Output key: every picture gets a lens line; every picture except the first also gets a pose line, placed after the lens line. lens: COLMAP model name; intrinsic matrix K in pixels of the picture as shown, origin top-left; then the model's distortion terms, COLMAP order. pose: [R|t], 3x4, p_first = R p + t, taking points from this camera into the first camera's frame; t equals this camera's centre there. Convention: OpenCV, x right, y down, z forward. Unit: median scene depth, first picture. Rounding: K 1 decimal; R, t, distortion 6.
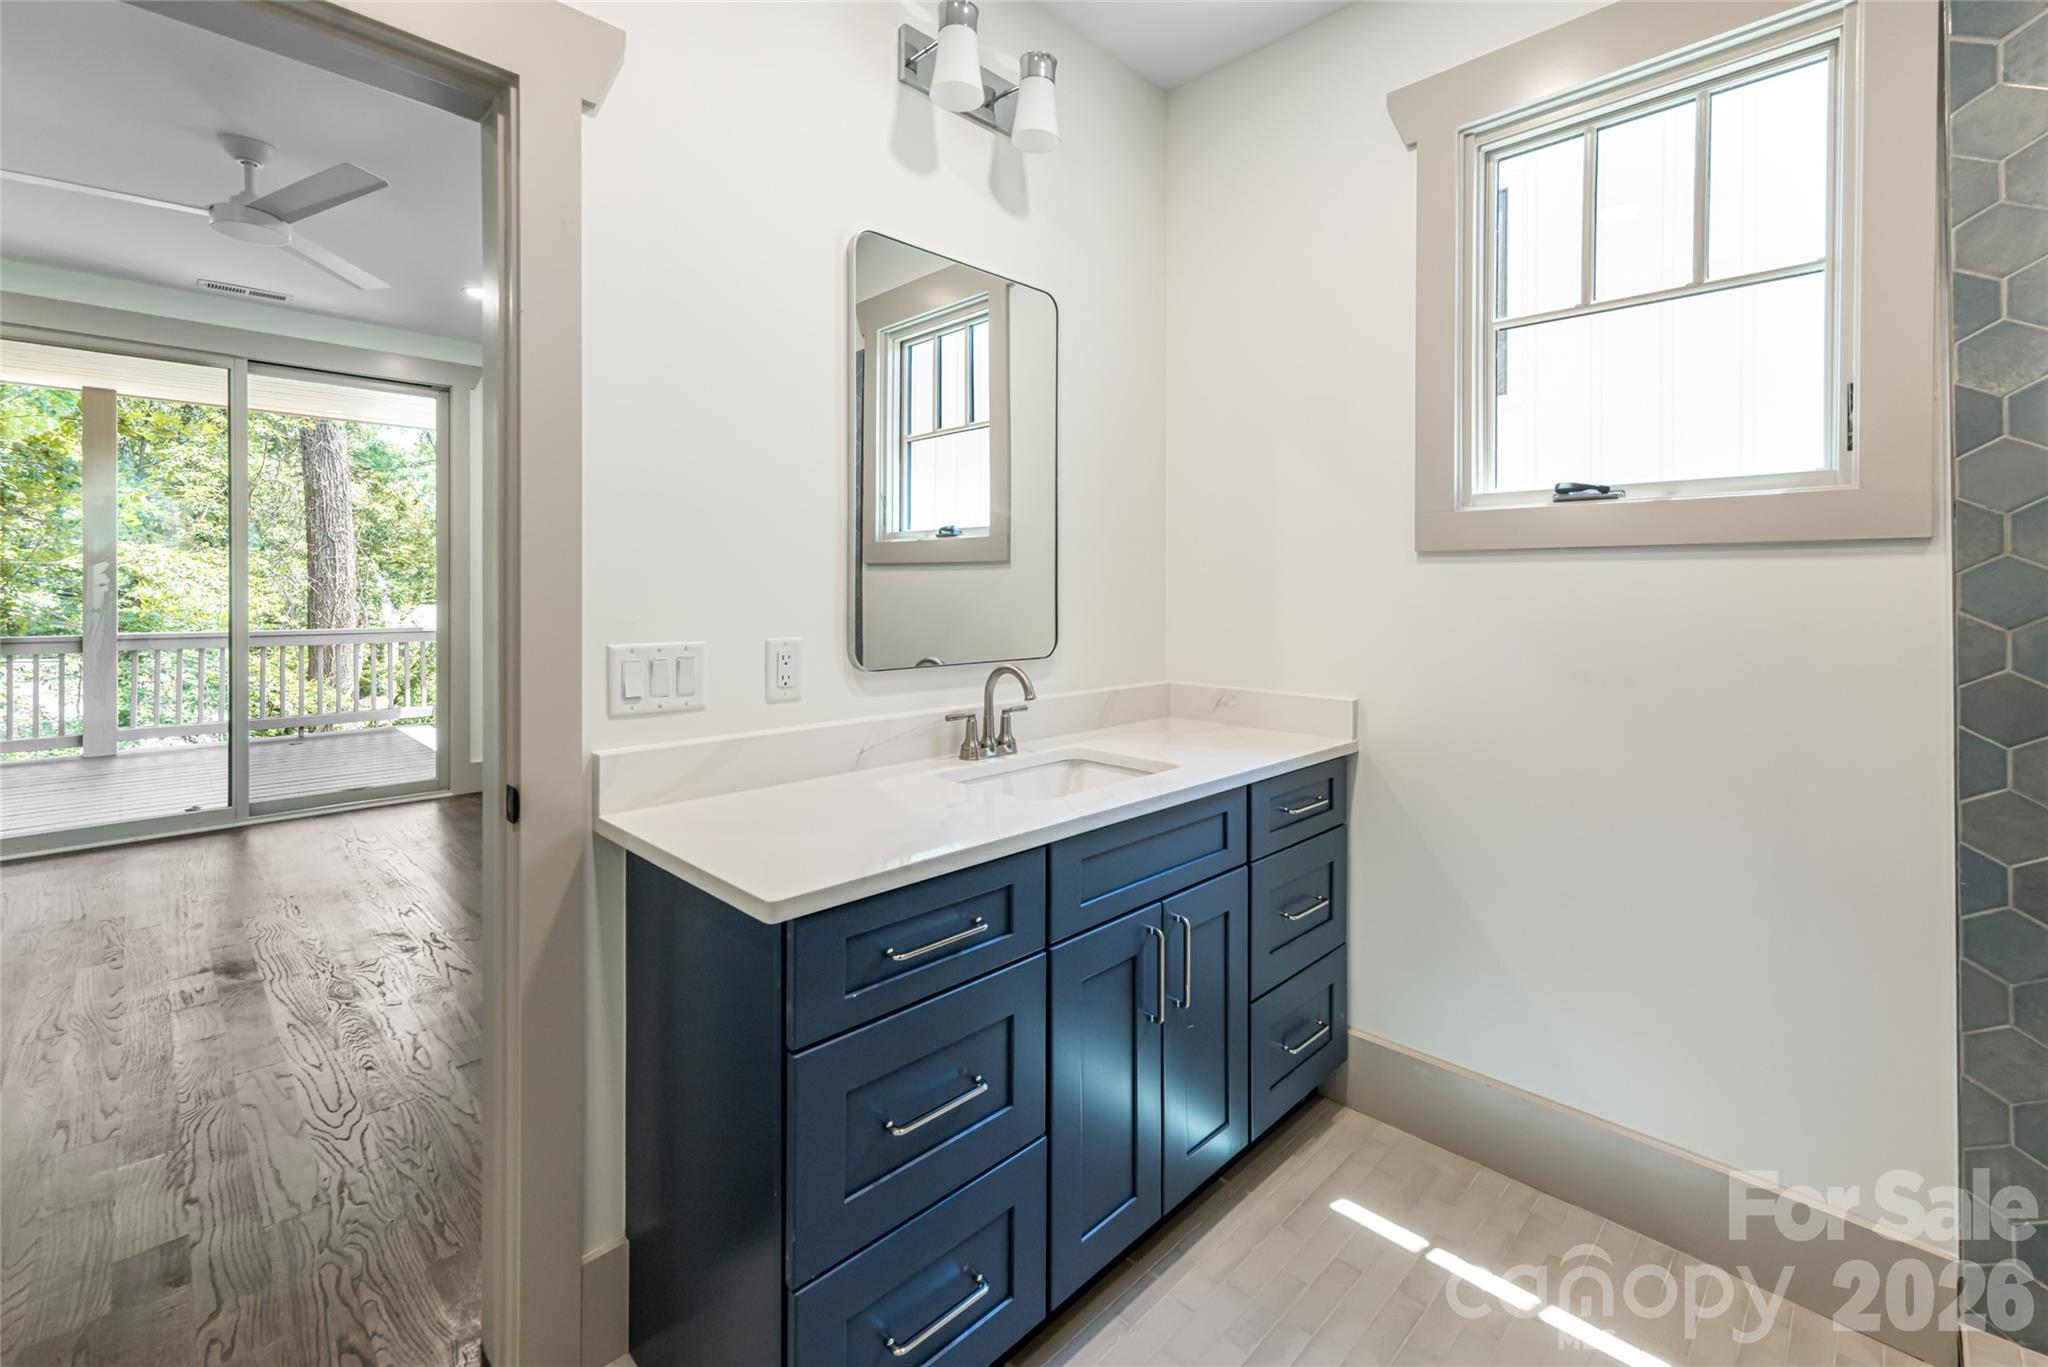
lens RADIAL K [[834.6, 0, 1004.8], [0, 834.6, 594.6], [0, 0, 1]] dist [-0.016511, -0.000195]
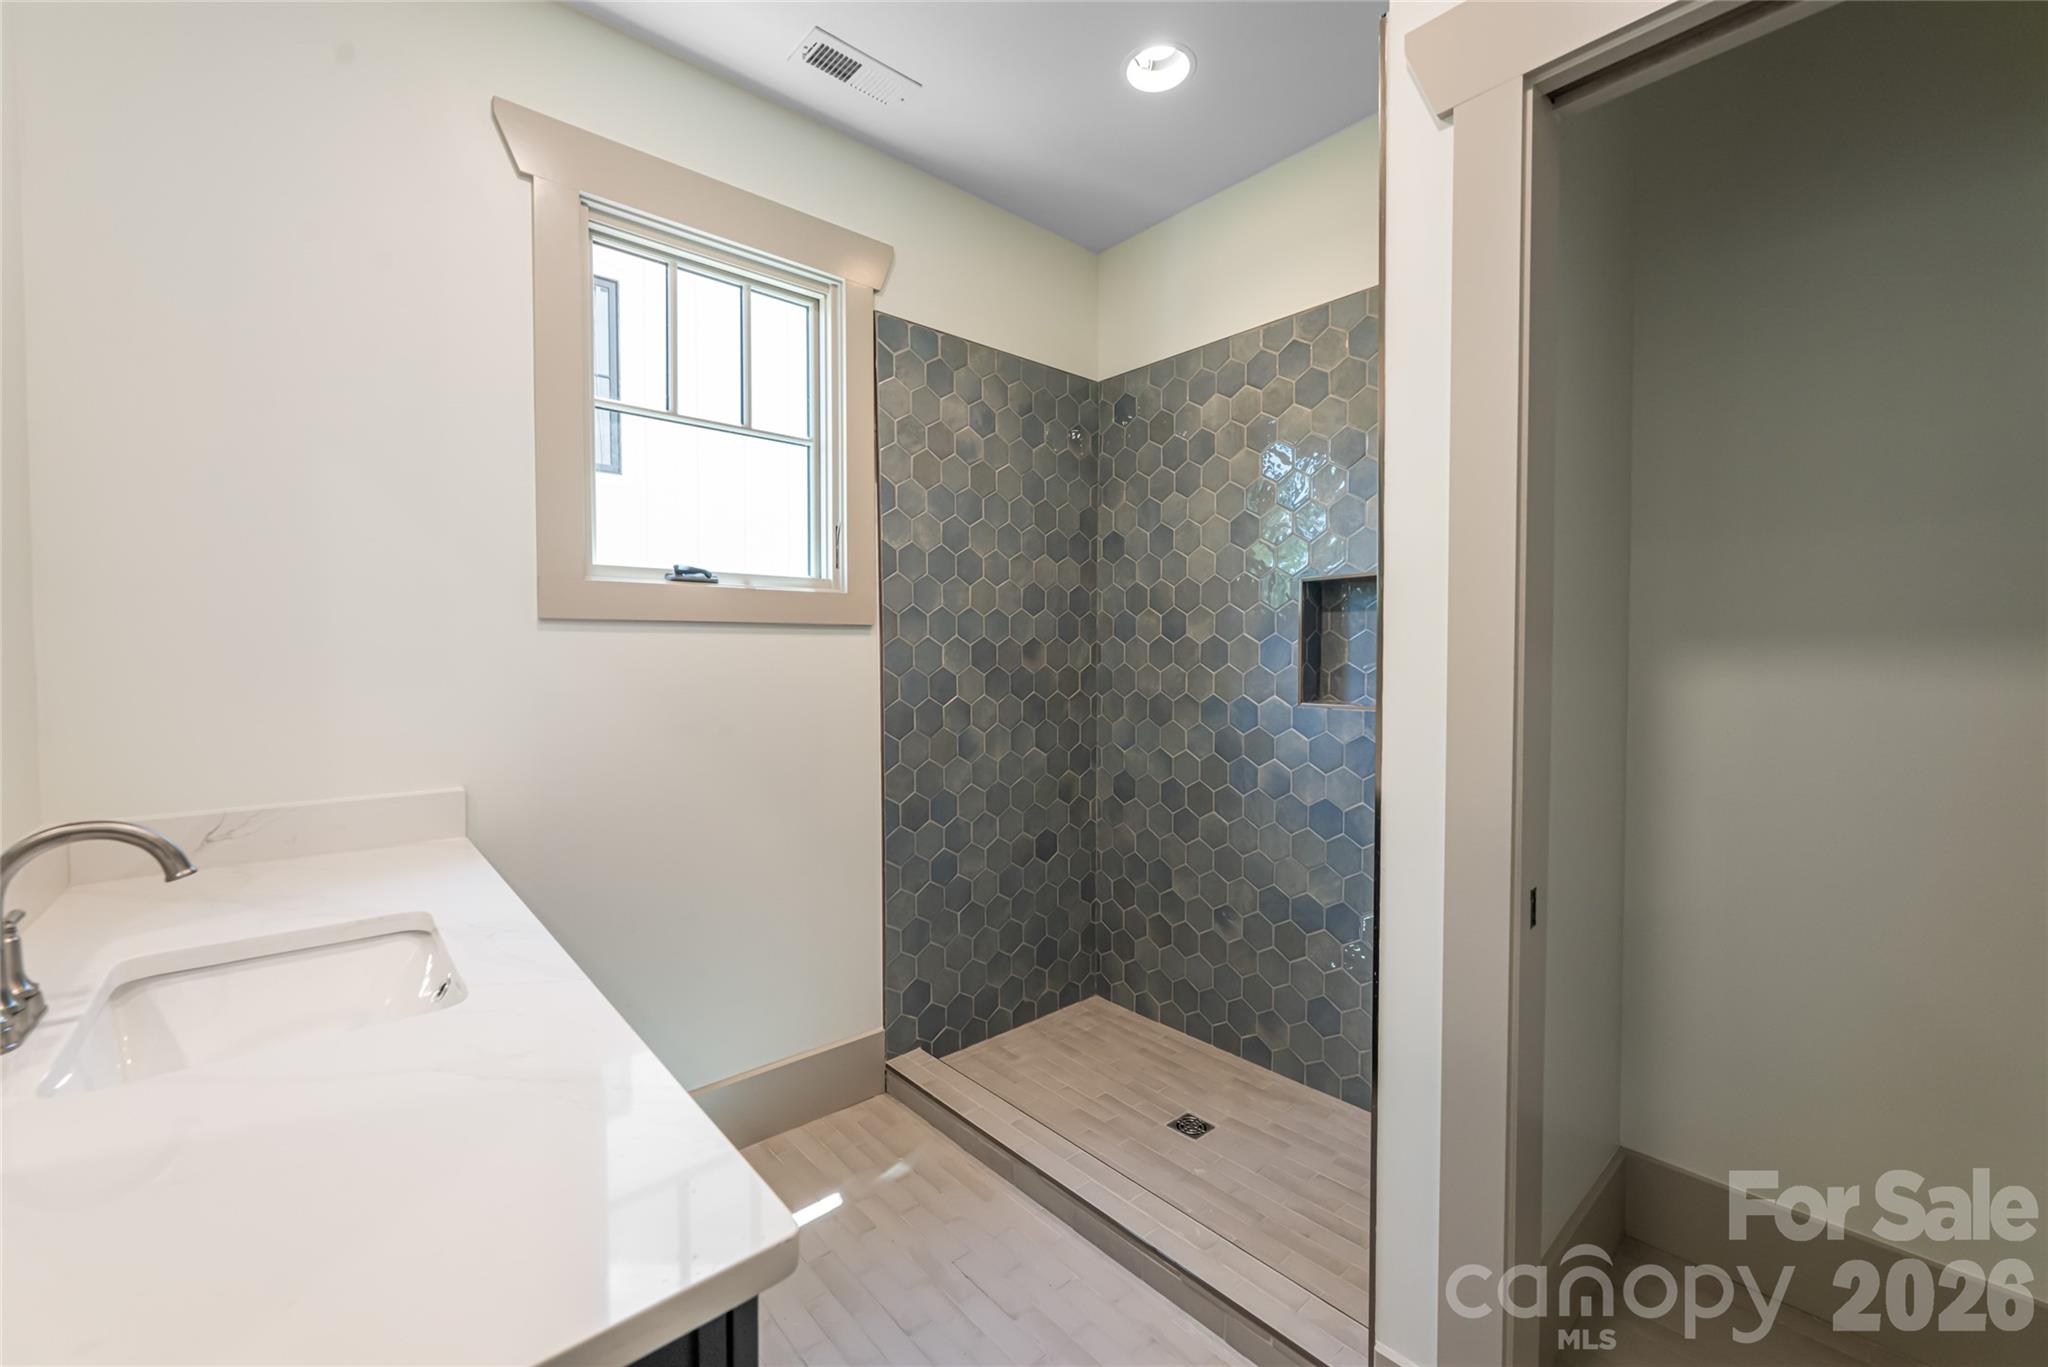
lens RADIAL K [[834.6, 0, 1018.3], [0, 834.6, 676.6], [0, 0, 1]] dist [-0.016511, -0.000195]
pose [[0.034082, -0.030908, 0.998941, -0.505105], [0.012242, 0.999460, 0.030507, -0.008556], [-0.999344, 0.011190, 0.034442, 0.512130]]
